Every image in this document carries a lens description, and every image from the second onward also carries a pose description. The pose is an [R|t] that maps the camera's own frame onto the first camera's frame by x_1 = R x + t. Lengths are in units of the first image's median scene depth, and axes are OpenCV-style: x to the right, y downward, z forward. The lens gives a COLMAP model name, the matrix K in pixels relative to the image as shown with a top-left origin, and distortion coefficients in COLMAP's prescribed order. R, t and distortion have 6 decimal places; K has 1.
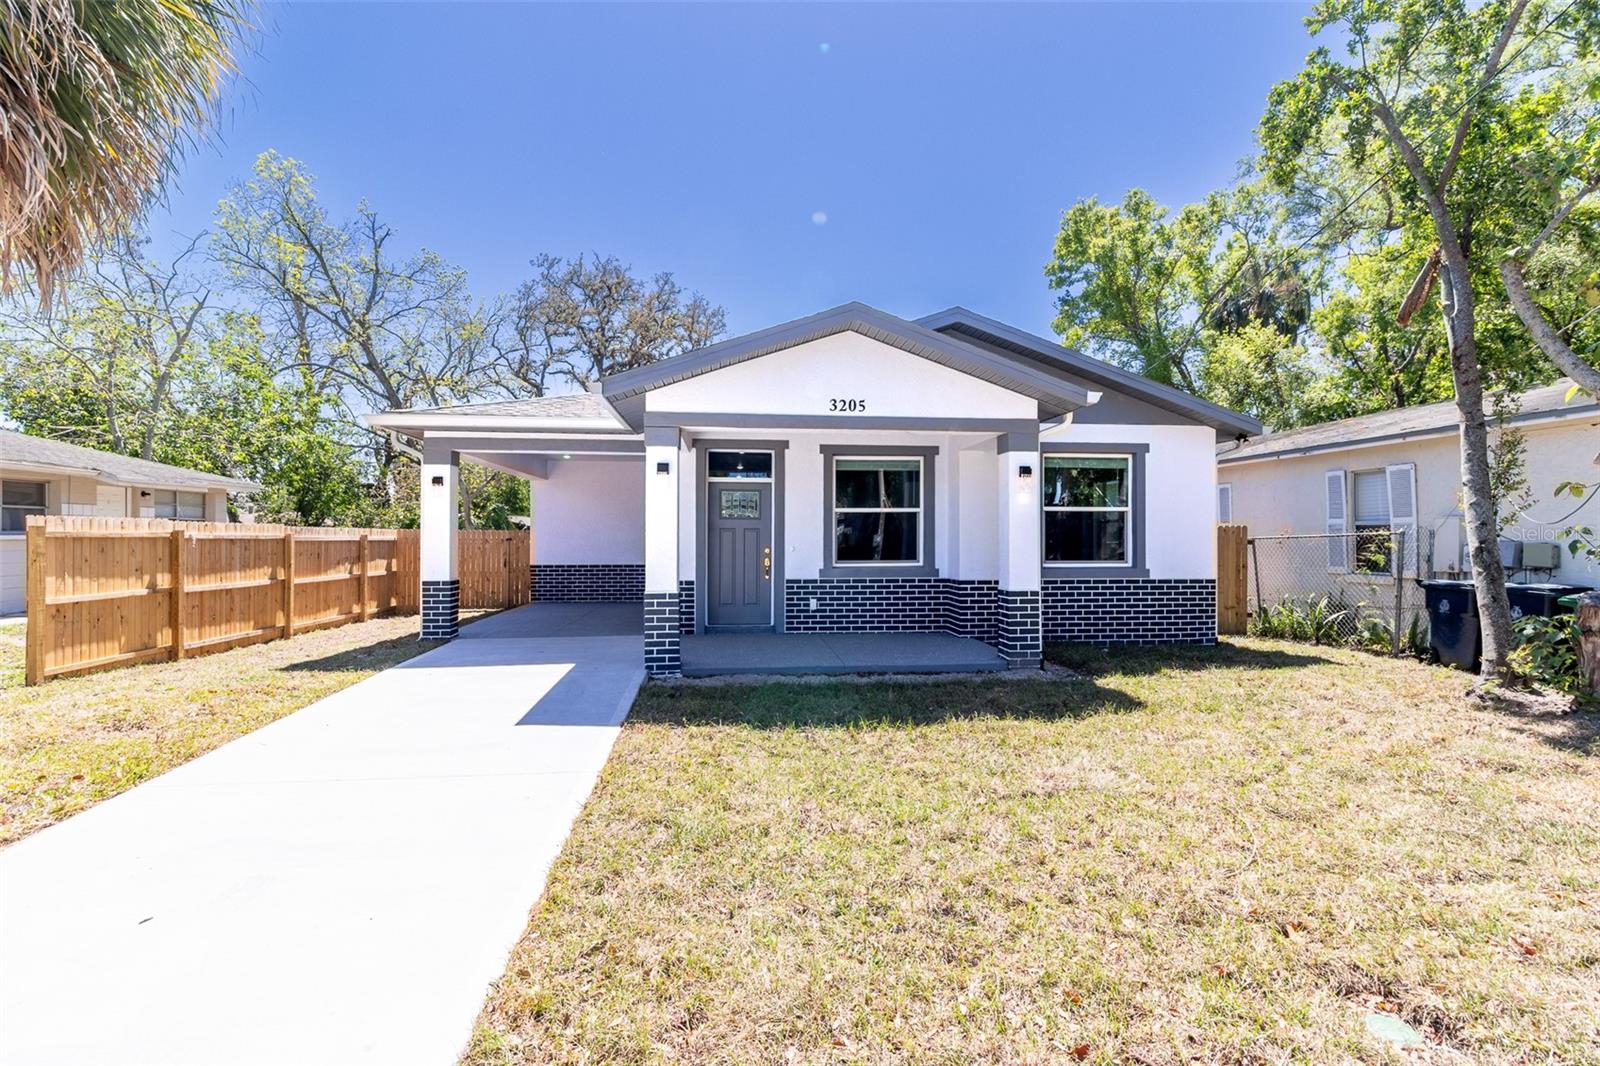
lens RADIAL K [[766.3, 0, 825.5], [0, 766.3, 525.4], [0, 0, 1]] dist [0.007632, 0.001079]
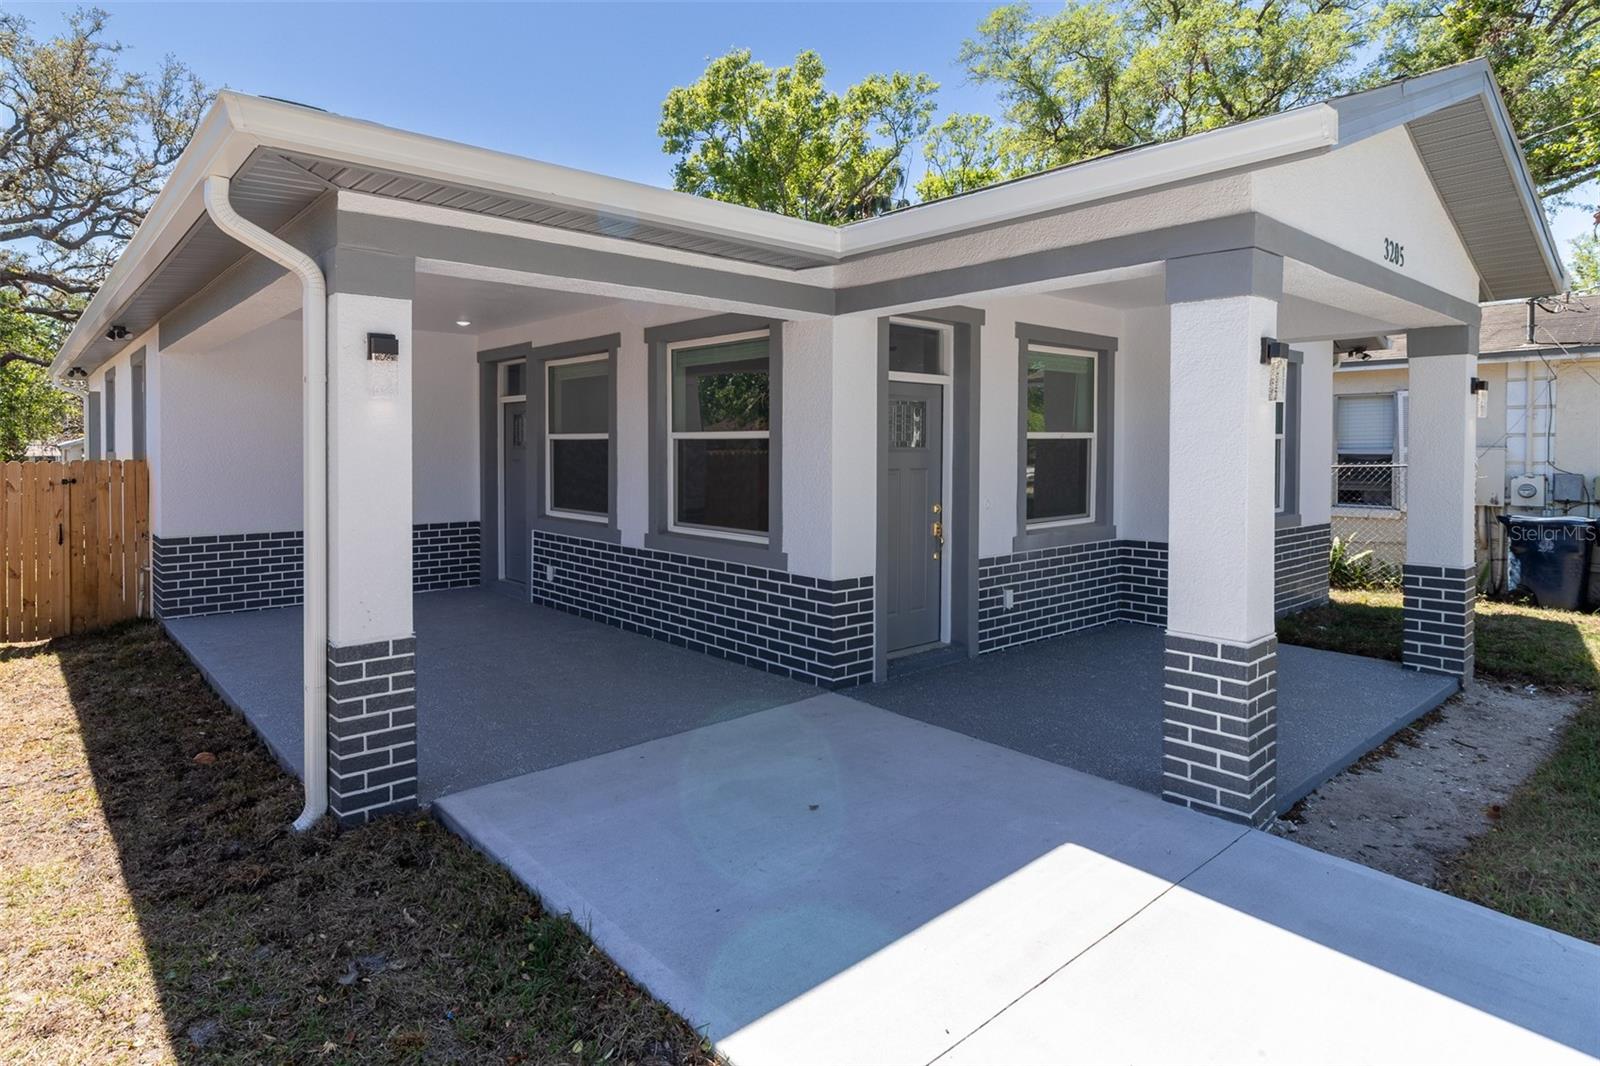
lens RADIAL K [[868.7, 0, 709.3], [0, 868.7, 464.3], [0, 0, 1]] dist [0.003010, 0.001259]
pose [[0.847929, -0.010743, 0.530001, -0.550024], [-0.008756, 0.999374, 0.034265, -0.018686], [-0.530038, -0.033695, 0.847304, 0.567504]]
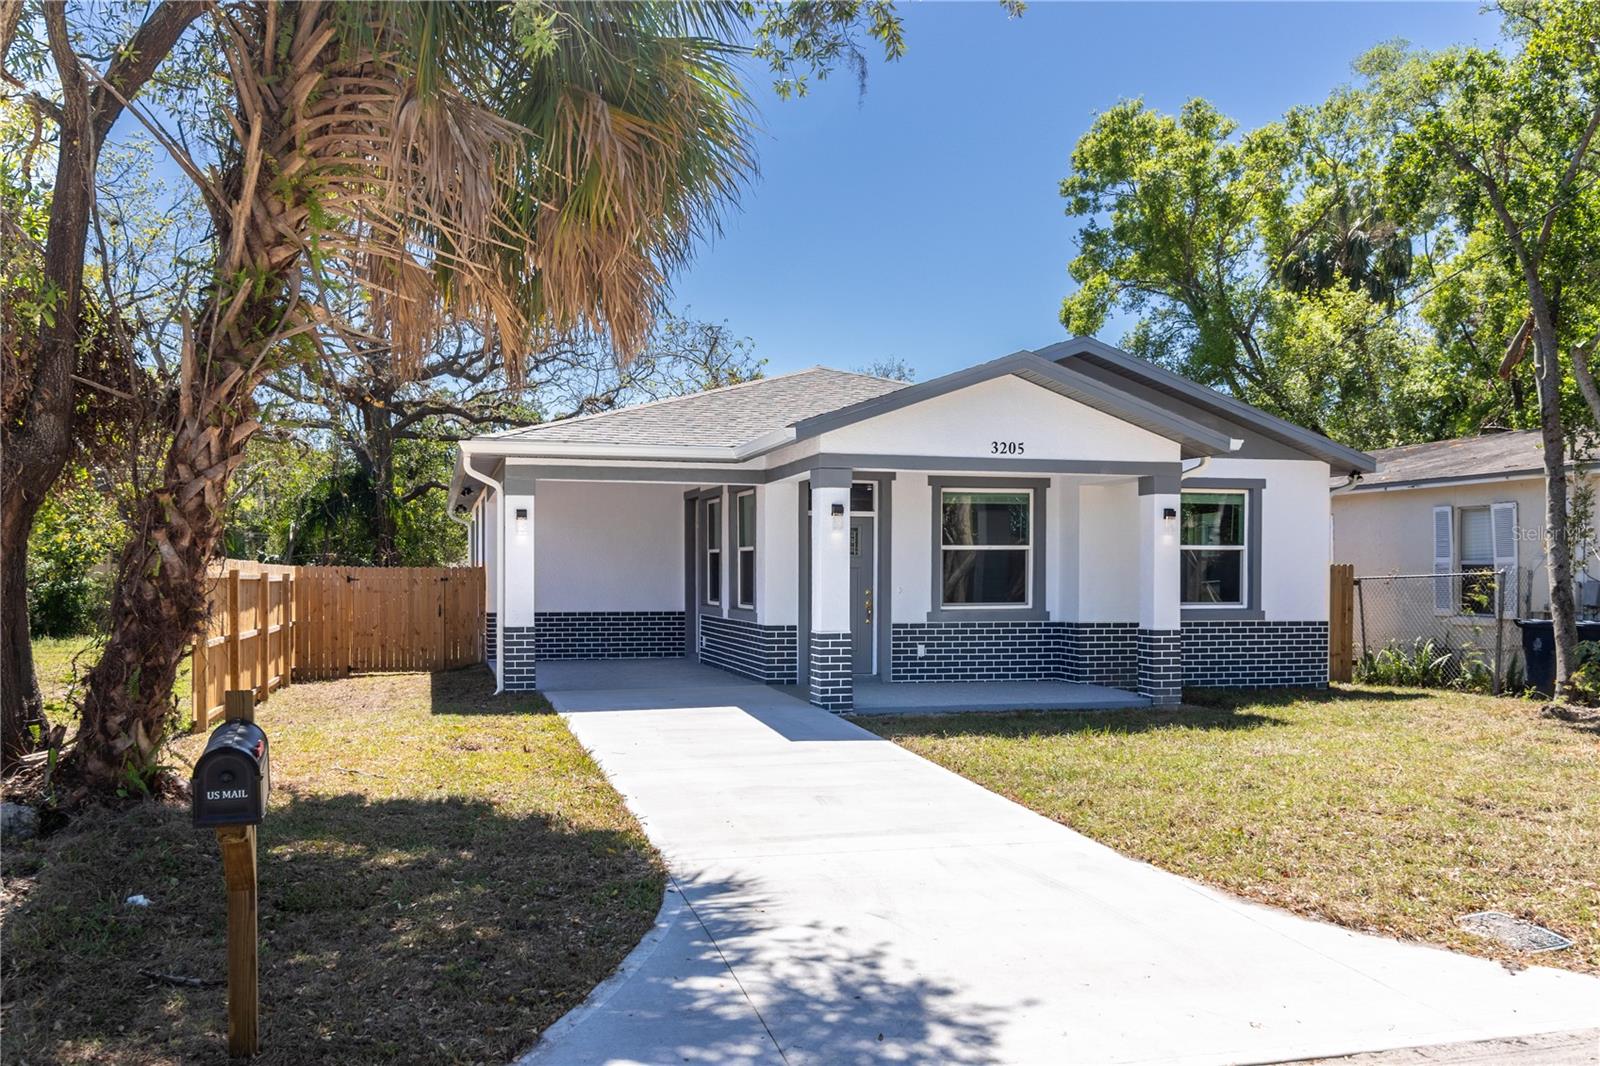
lens RADIAL K [[1345.0, 0, 837.7], [0, 1345.0, 589.8], [0, 0, 1]] dist [0.016099, -0.010439]
pose [[0.985736, -0.001371, 0.168296, -0.382650], [-0.003207, 0.999632, 0.026922, -0.012651], [-0.168271, -0.027078, 0.985369, -0.560200]]
